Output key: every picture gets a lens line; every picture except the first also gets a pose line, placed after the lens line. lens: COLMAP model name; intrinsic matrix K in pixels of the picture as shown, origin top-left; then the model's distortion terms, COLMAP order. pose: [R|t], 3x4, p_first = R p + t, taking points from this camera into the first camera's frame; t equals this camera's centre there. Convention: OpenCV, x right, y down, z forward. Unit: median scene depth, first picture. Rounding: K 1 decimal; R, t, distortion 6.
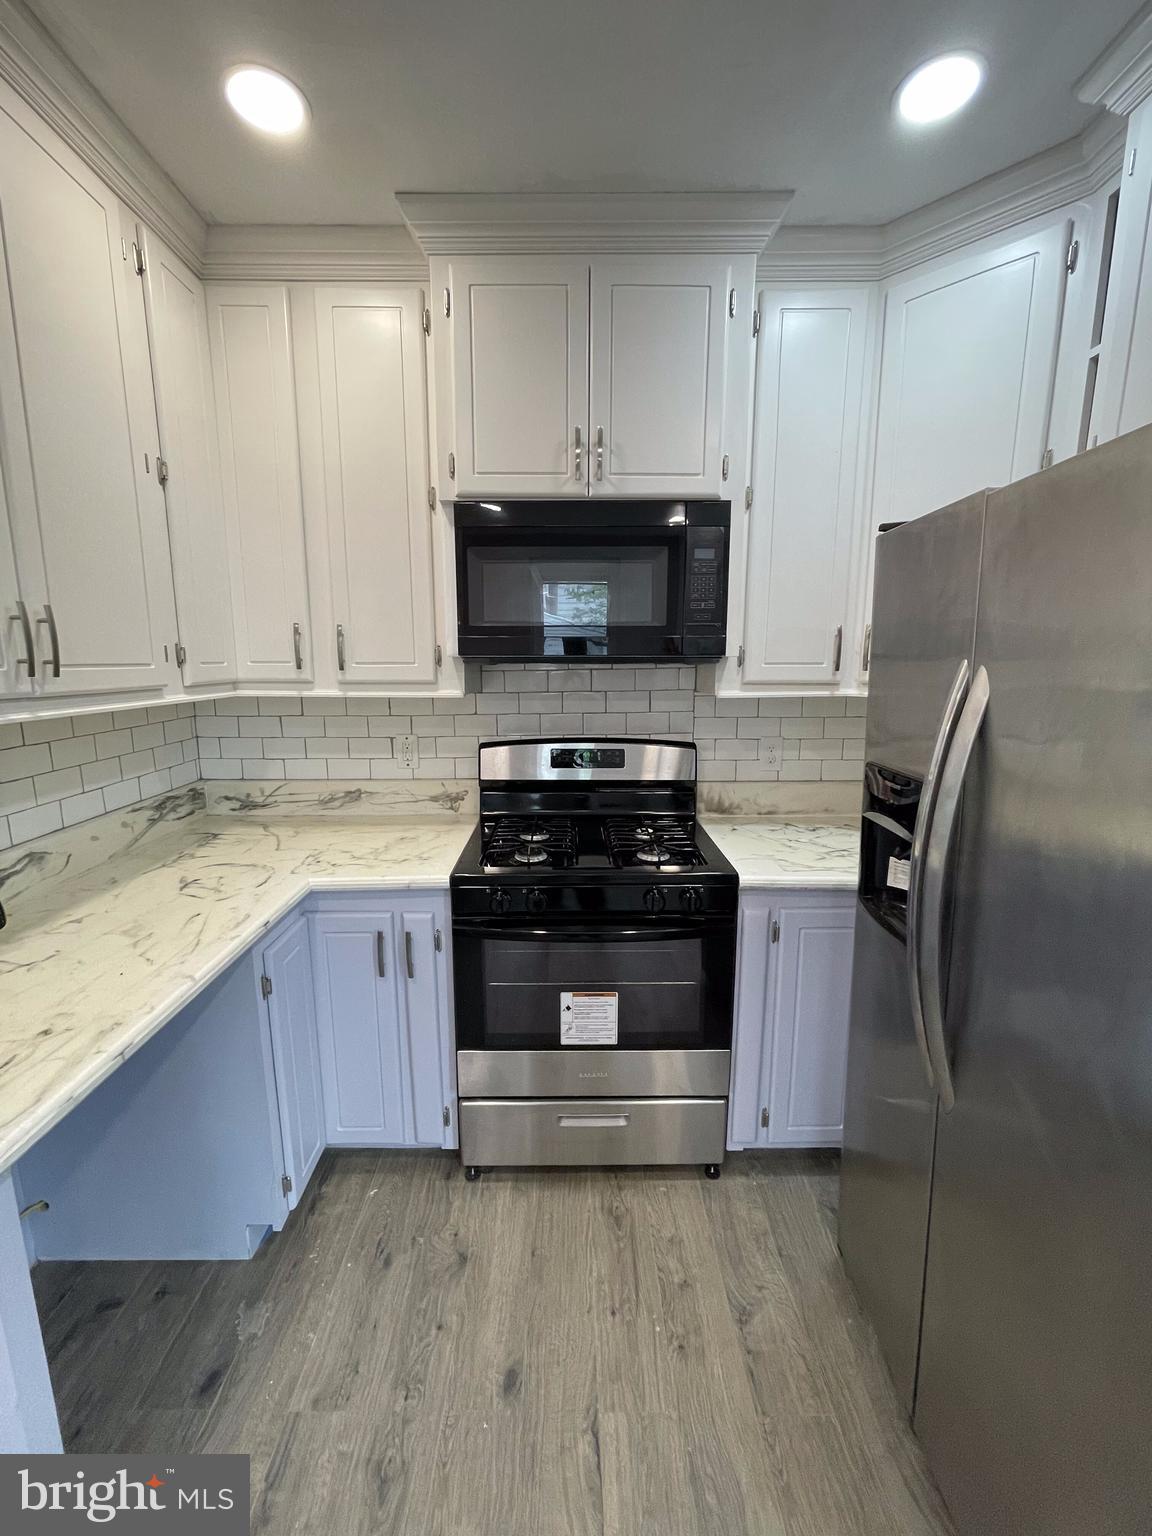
lens RADIAL K [[626.0, 0, 571.5], [0, 626.0, 763.6], [0, 0, 1]] dist [-0.006663, 0.003099]
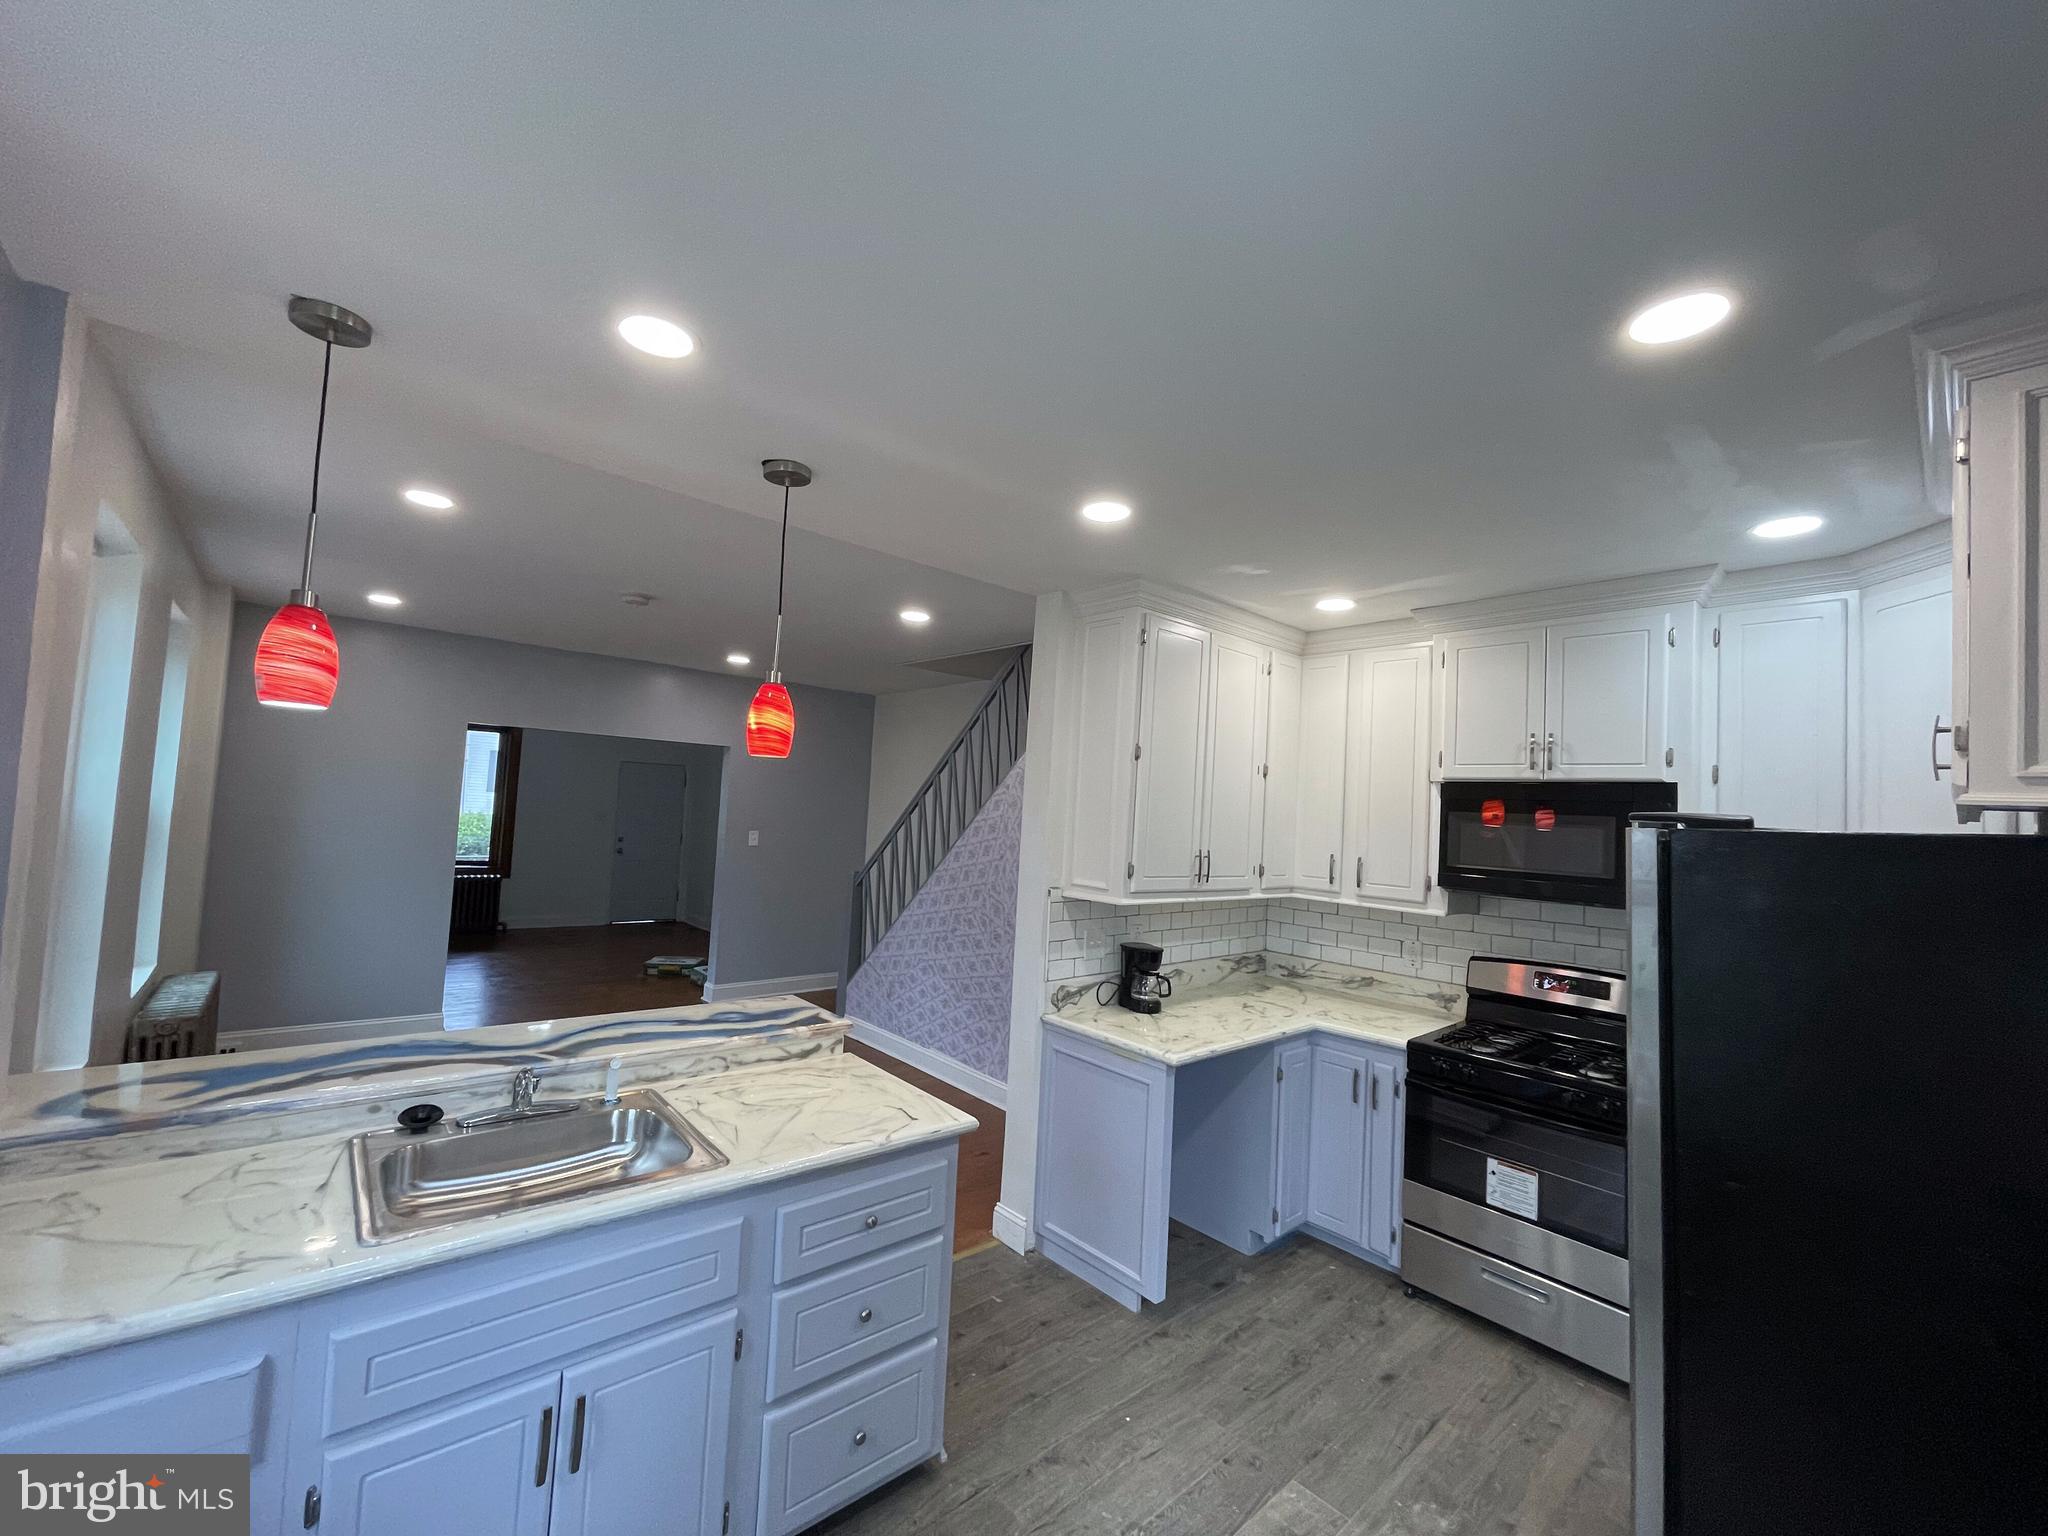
lens RADIAL K [[834.6, 0, 1017.5], [0, 834.6, 769.5], [0, 0, 1]] dist [-0.006663, 0.003099]
pose [[0.656082, -0.001214, -0.754689, 0.627839], [-0.180041, 0.970874, -0.158079, 0.037567], [0.732900, 0.239587, 0.636754, -0.963256]]
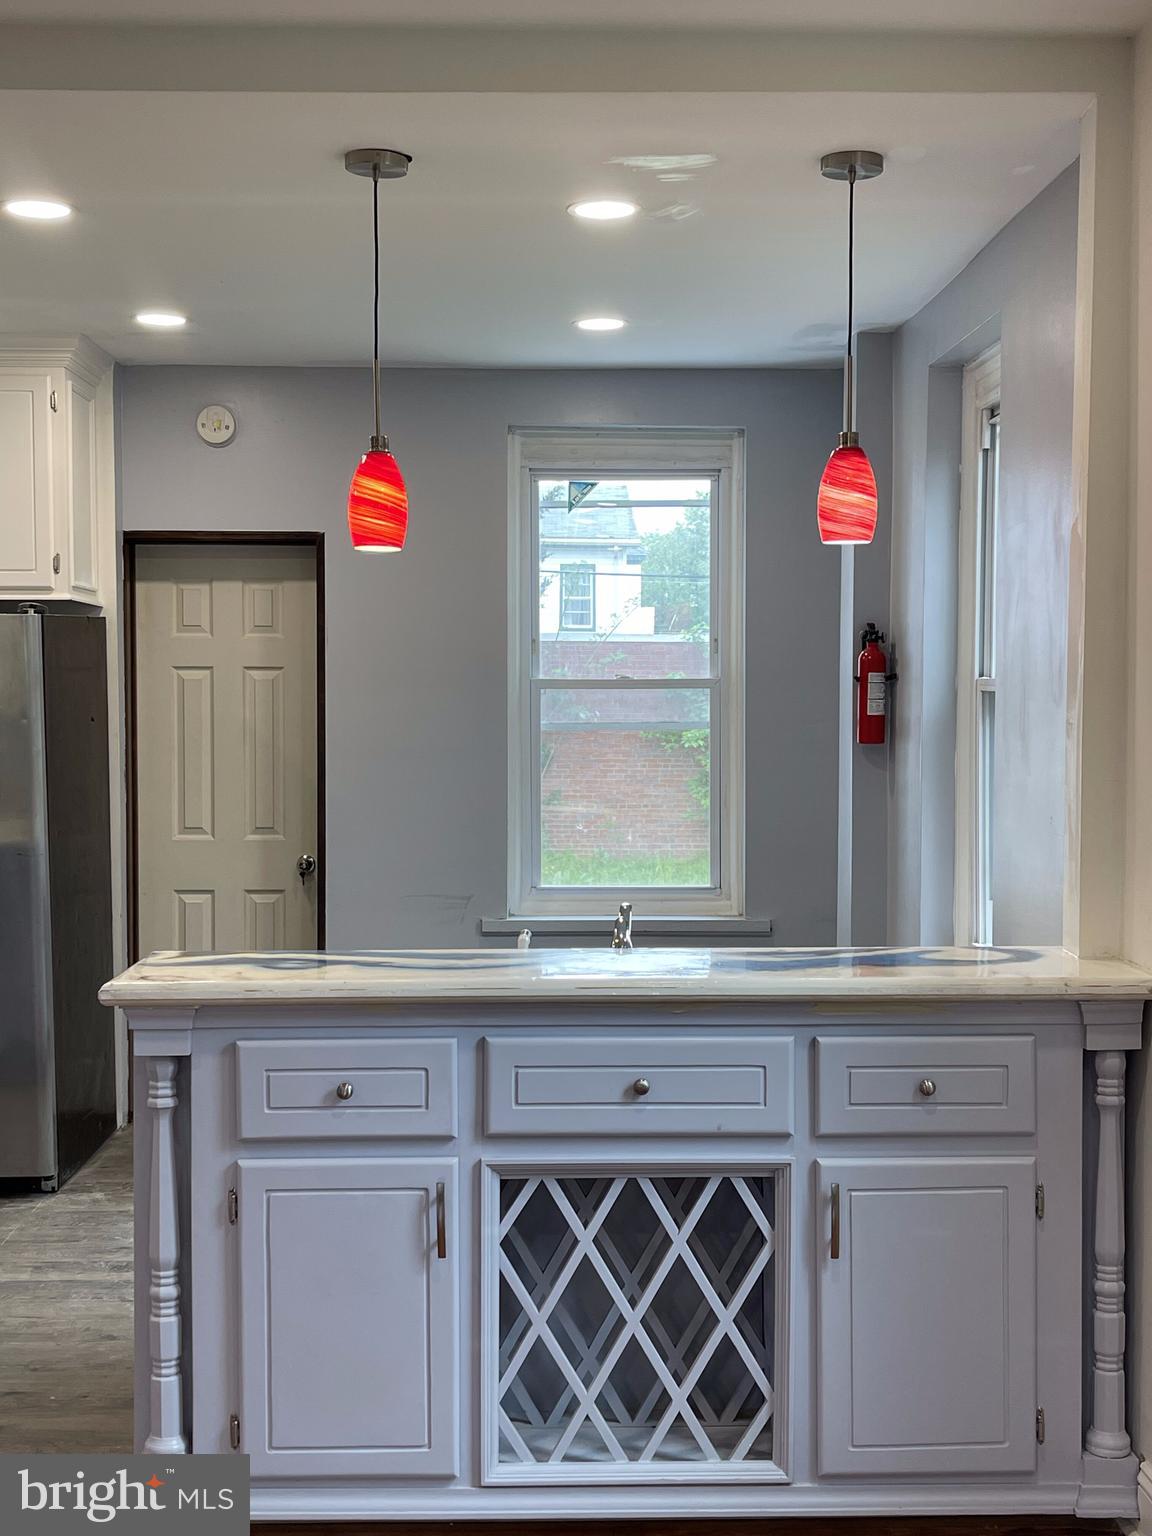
lens RADIAL K [[1944.2, 0, 569.5], [0, 1944.2, 776.1], [0, 0, 1]] dist [0.046612, 0.000000]
pose [[-0.011525, -0.053213, 0.998517, -2.971330], [0.170879, 0.983789, 0.054400, 0.067742], [-0.985225, 0.171252, -0.002245, -0.592188]]
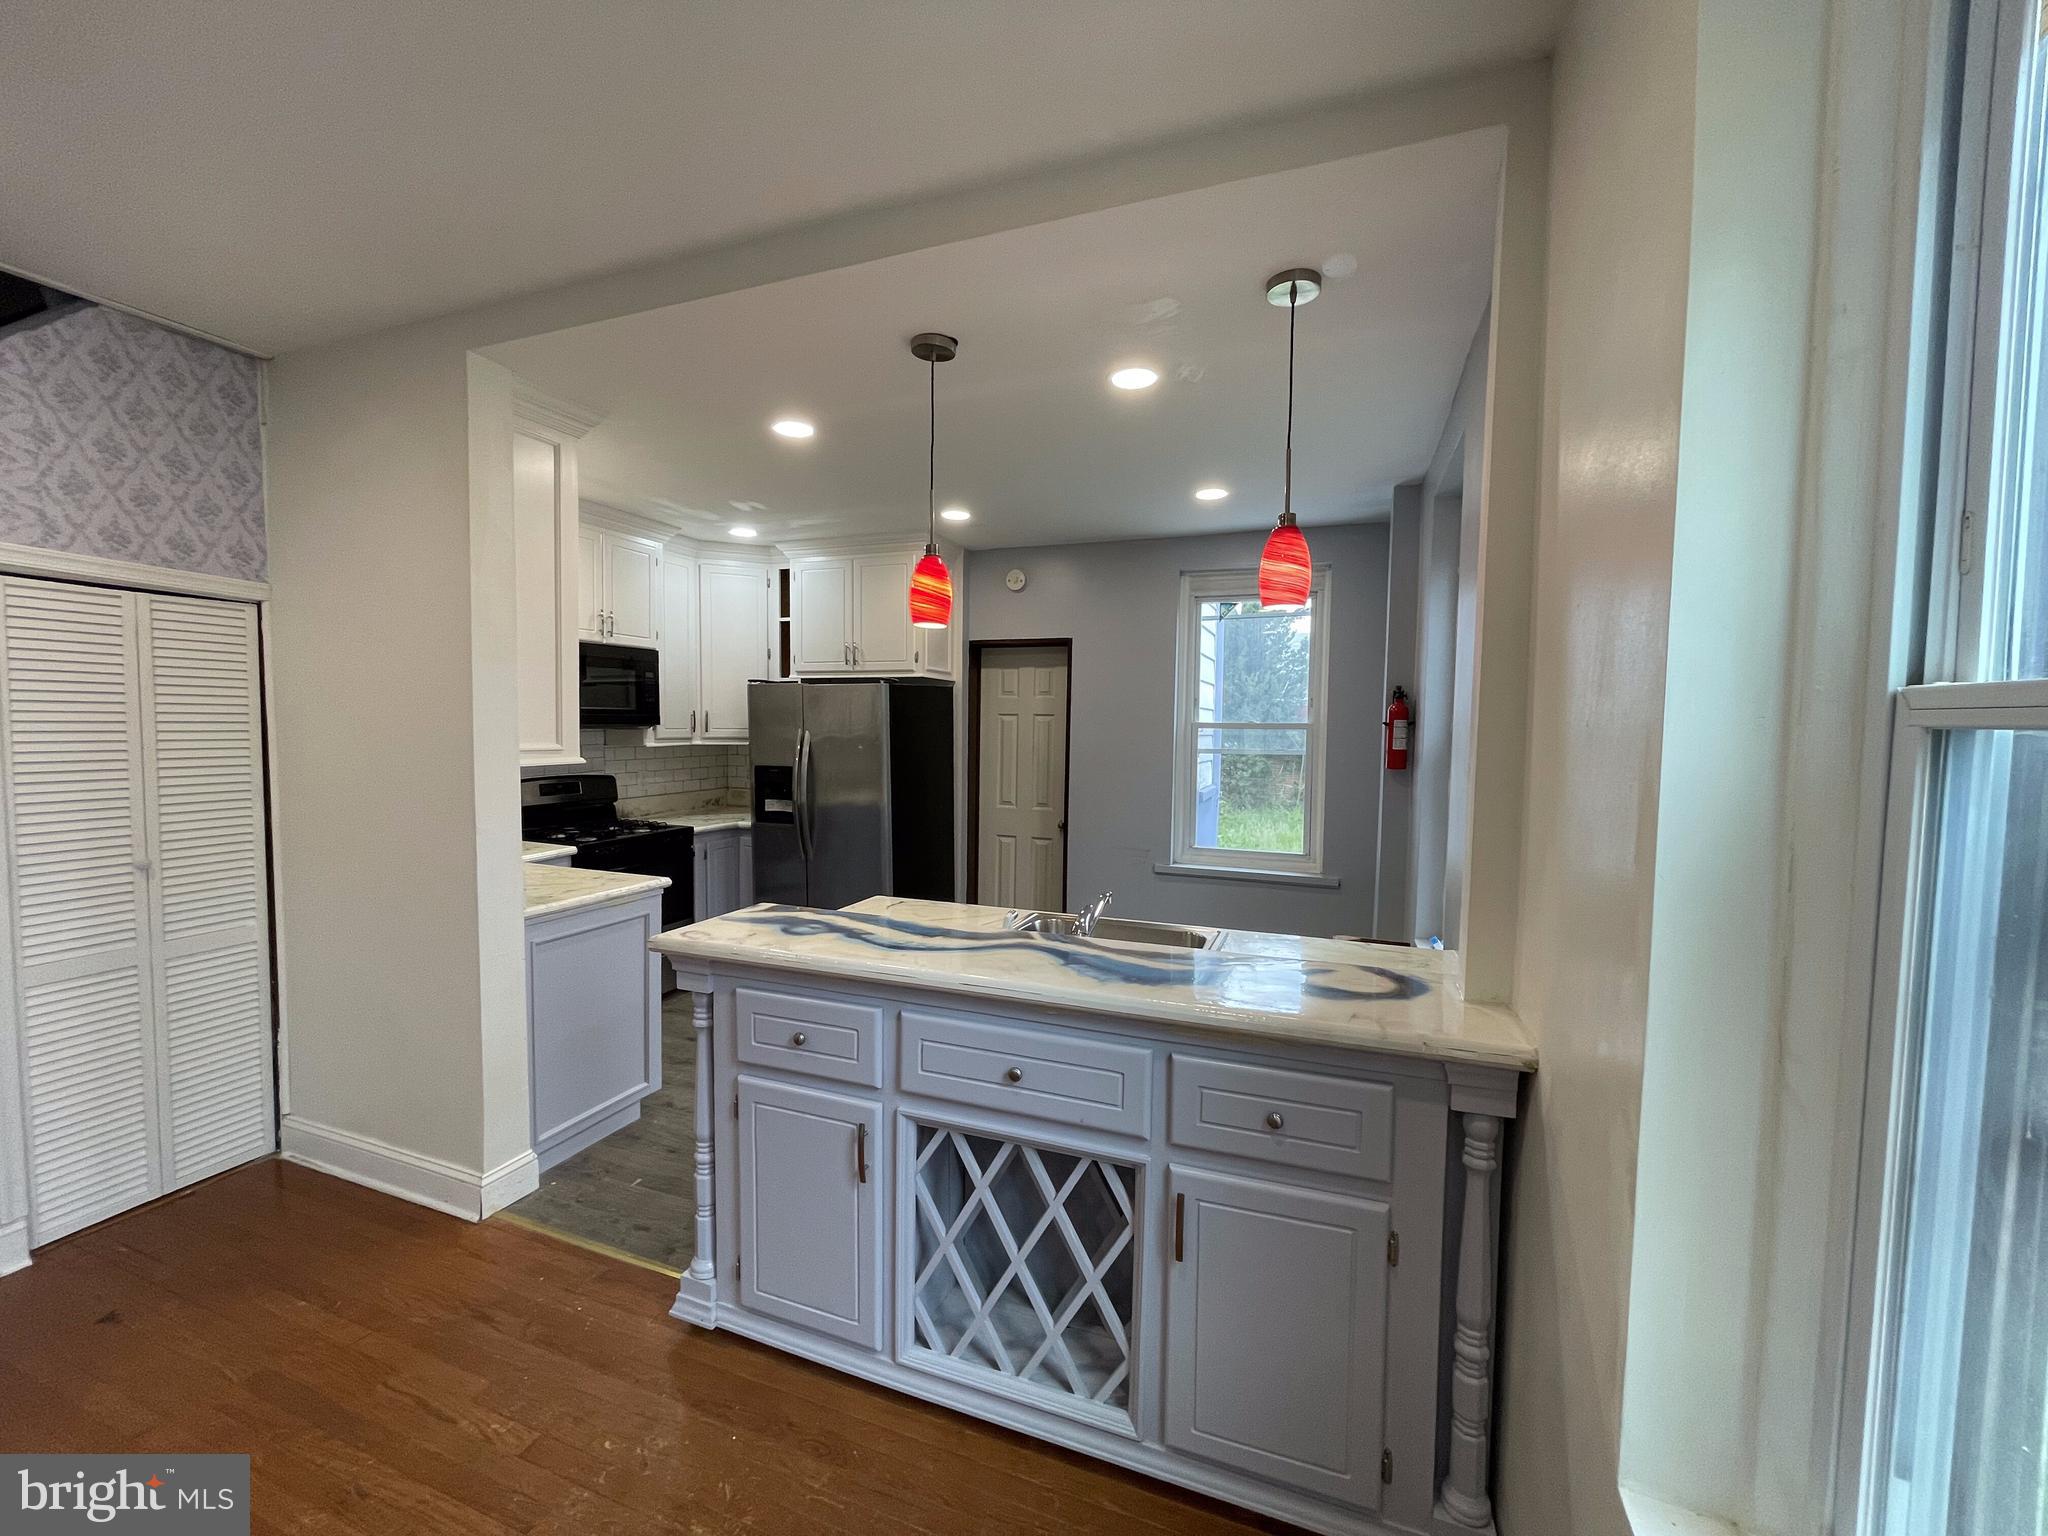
lens RADIAL K [[834.6, 0, 1012.5], [0, 834.6, 774.6], [0, 0, 1]] dist [-0.006663, 0.003099]
pose [[0.368235, -0.059031, 0.927857, -1.882900], [0.150392, 0.988621, 0.003212, 0.149369], [-0.917489, 0.138360, 0.372923, -1.031014]]
